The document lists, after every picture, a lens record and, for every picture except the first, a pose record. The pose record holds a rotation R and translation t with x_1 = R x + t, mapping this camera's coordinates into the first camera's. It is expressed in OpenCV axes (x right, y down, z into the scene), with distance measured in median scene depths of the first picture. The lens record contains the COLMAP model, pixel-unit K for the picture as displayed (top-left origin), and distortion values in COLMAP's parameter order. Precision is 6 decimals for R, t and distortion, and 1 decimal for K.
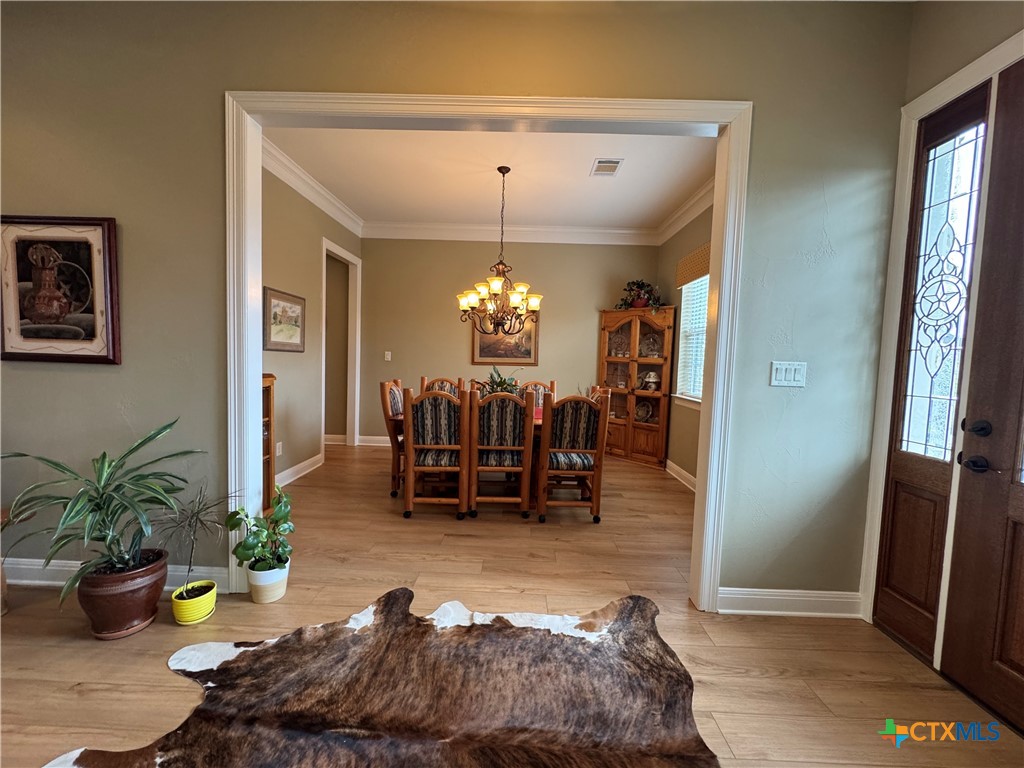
lens RADIAL K [[409.1, 0, 512.1], [0, 409.1, 383.5], [0, 0, 1]] dist [-0.002494, -0.000084]
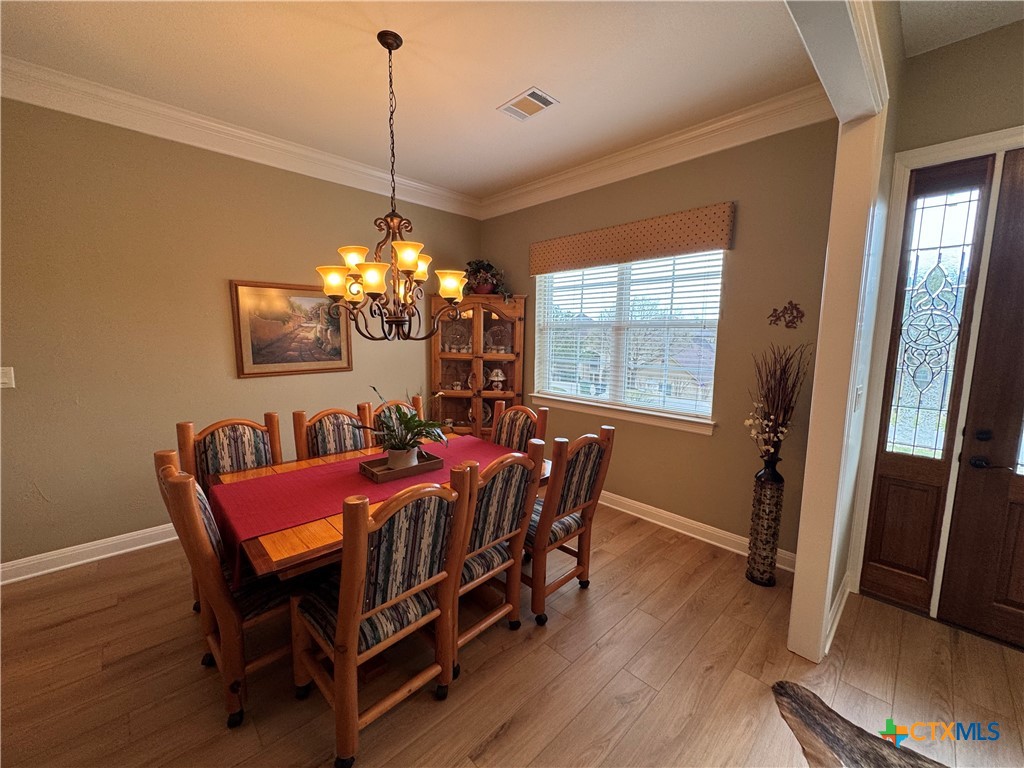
lens RADIAL K [[409.1, 0, 513.0], [0, 409.1, 385.1], [0, 0, 1]] dist [-0.002494, -0.000084]
pose [[0.706697, -0.108680, 0.699119, -0.399544], [0.053395, 0.993506, 0.100469, -0.129117], [-0.705498, -0.033672, 0.707911, 0.570006]]
